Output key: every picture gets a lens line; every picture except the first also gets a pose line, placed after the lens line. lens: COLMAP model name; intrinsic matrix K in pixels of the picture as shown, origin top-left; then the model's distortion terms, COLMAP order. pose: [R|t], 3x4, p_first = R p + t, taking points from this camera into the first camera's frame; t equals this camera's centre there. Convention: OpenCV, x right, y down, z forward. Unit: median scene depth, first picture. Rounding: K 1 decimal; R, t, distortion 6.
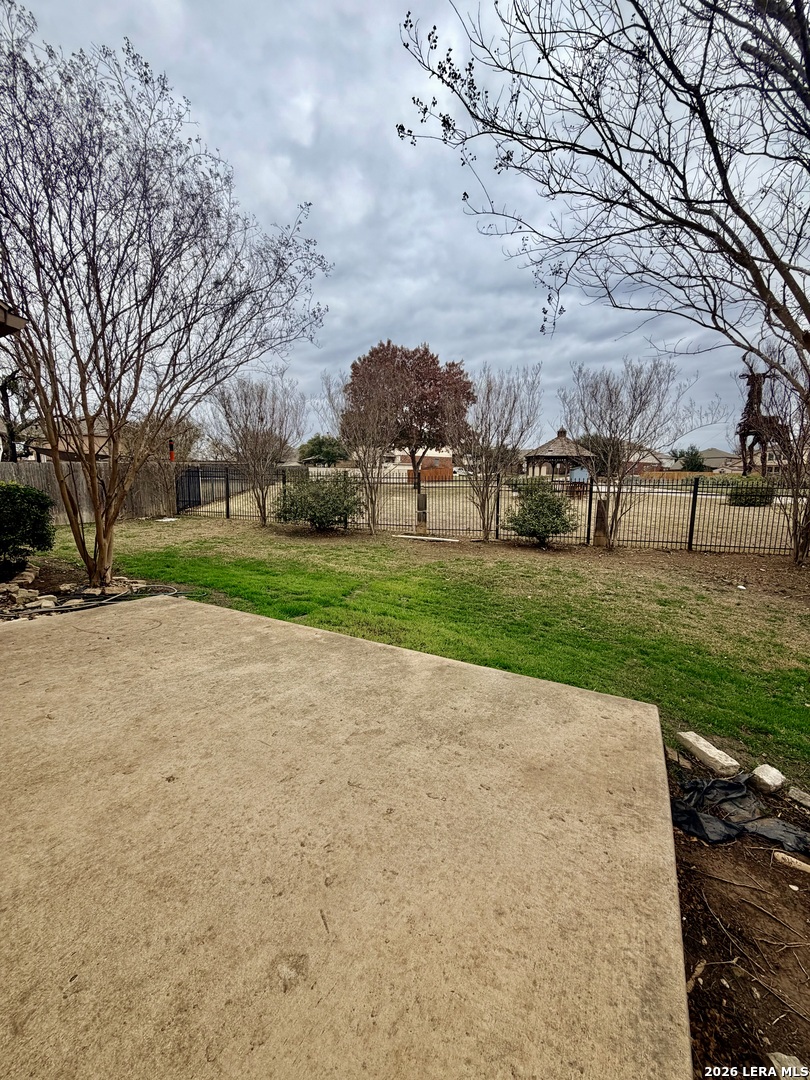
lens RADIAL K [[428.1, 0, 401.0], [0, 428.1, 544.1], [0, 0, 1]] dist [-0.001438, -0.000664]
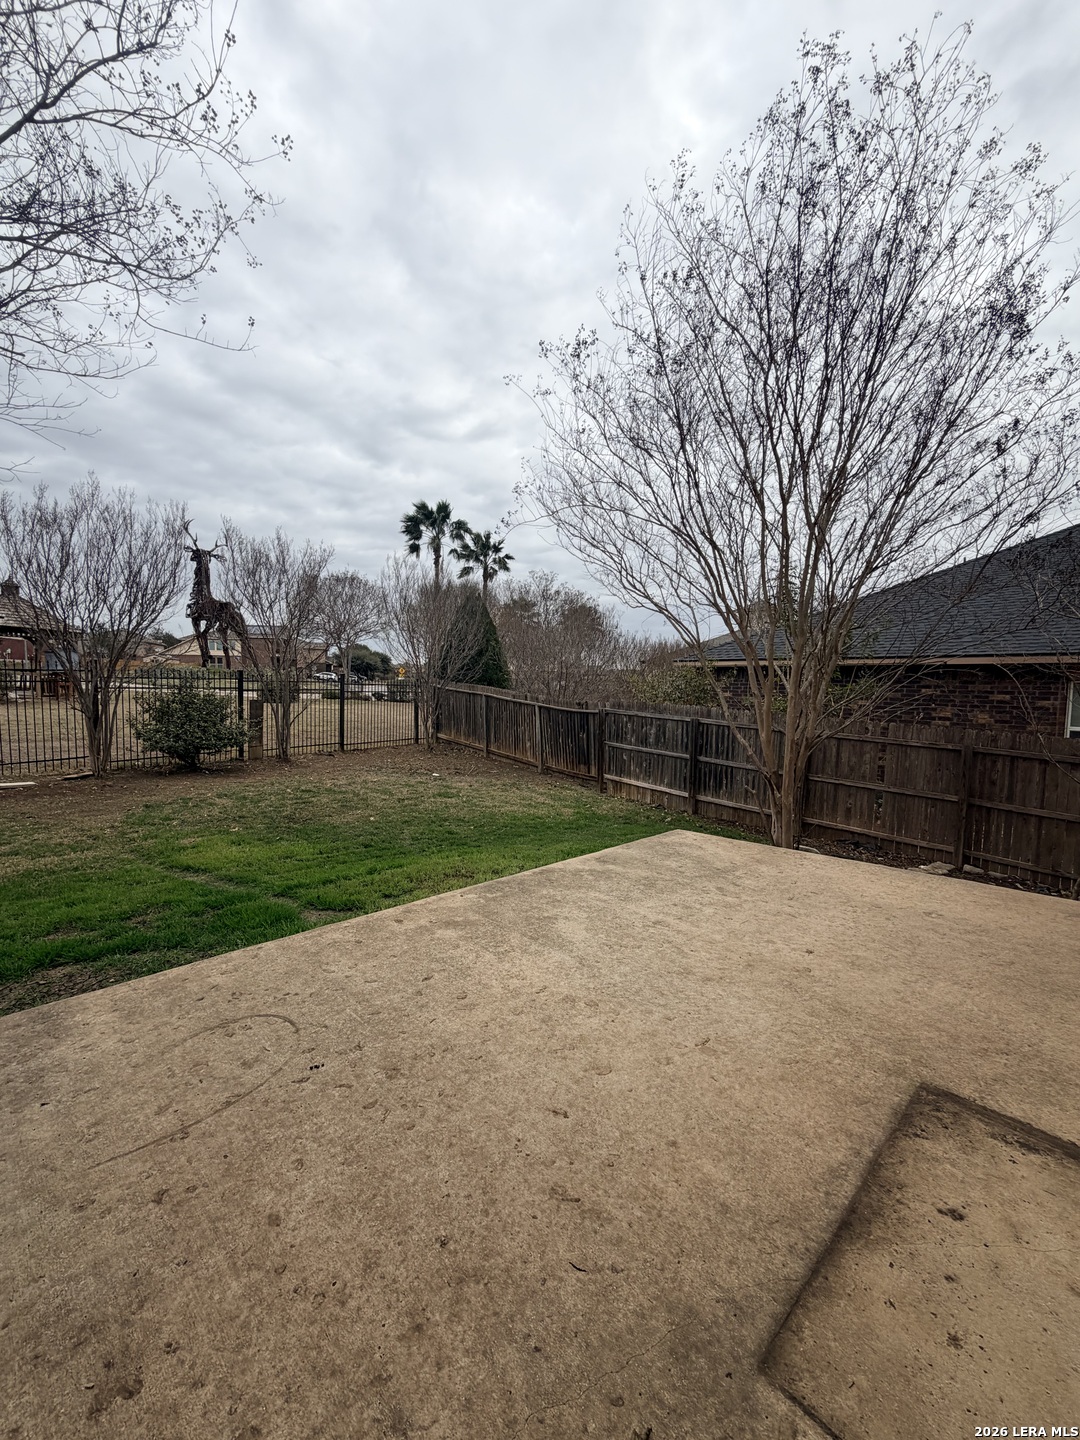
lens RADIAL K [[570.8, 0, 534.5], [0, 570.8, 719.8], [0, 0, 1]] dist [-0.001438, -0.000664]
pose [[0.300072, -0.059479, 0.952060, -1.147647], [0.117475, 0.992761, 0.024995, -0.100580], [-0.946655, 0.104343, 0.304887, 0.616443]]
